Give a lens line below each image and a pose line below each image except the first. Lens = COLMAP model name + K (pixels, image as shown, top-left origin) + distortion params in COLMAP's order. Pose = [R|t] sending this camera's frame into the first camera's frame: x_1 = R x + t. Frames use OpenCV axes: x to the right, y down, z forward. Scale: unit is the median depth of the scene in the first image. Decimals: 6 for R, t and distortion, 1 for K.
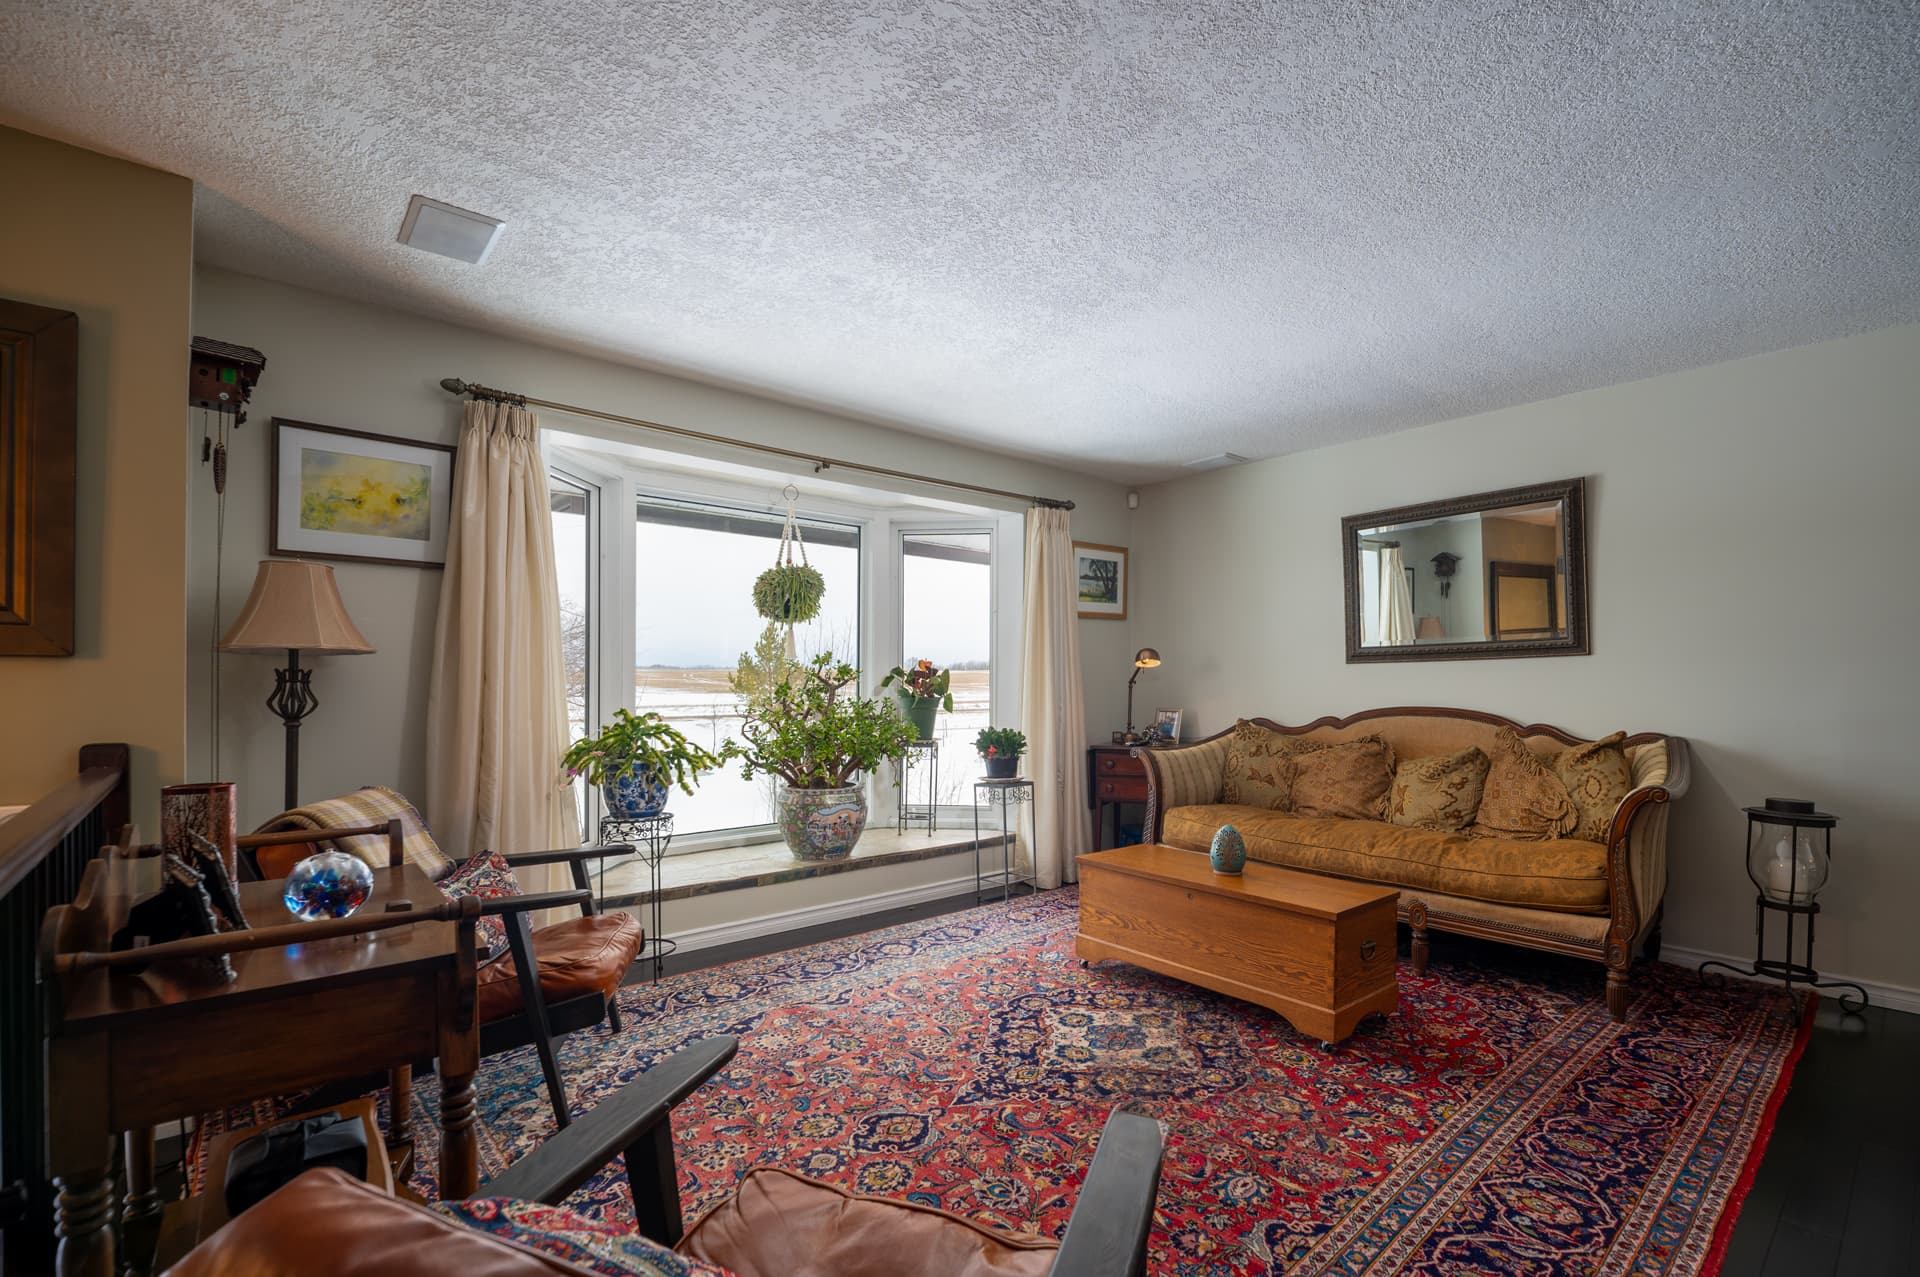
lens RADIAL K [[846.8, 0, 961.2], [0, 846.8, 682.2], [0, 0, 1]] dist [0.000364, -0.009796]
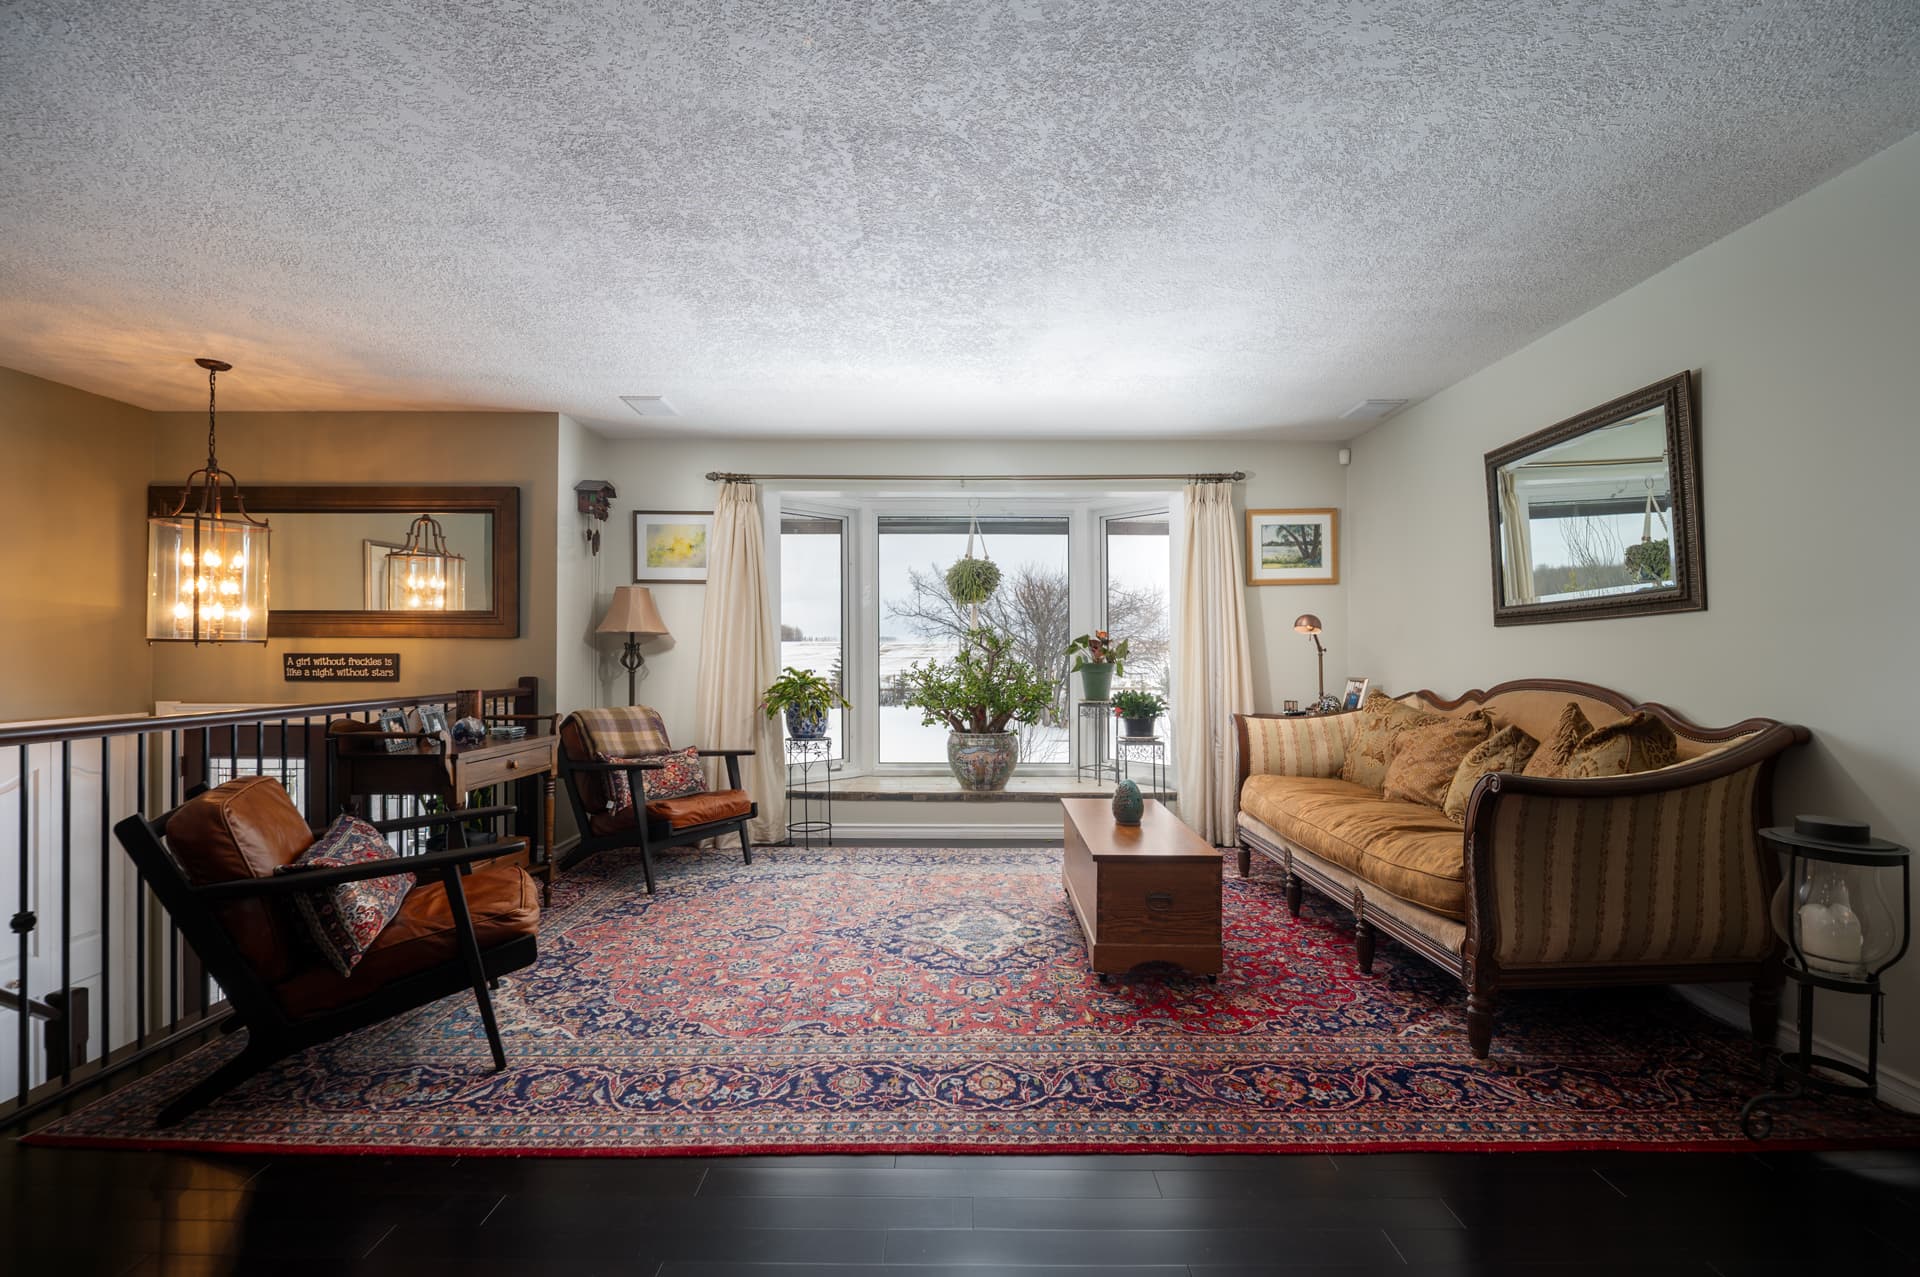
lens RADIAL K [[859.3, 0, 991.5], [0, 859.3, 647.0], [0, 0, 1]] dist [-0.003952, 0.000160]
pose [[0.759598, -0.004622, -0.650376, 0.962696], [-0.000937, 0.999966, -0.008201, 0.008506], [0.650392, 0.006838, 0.759568, 0.046235]]
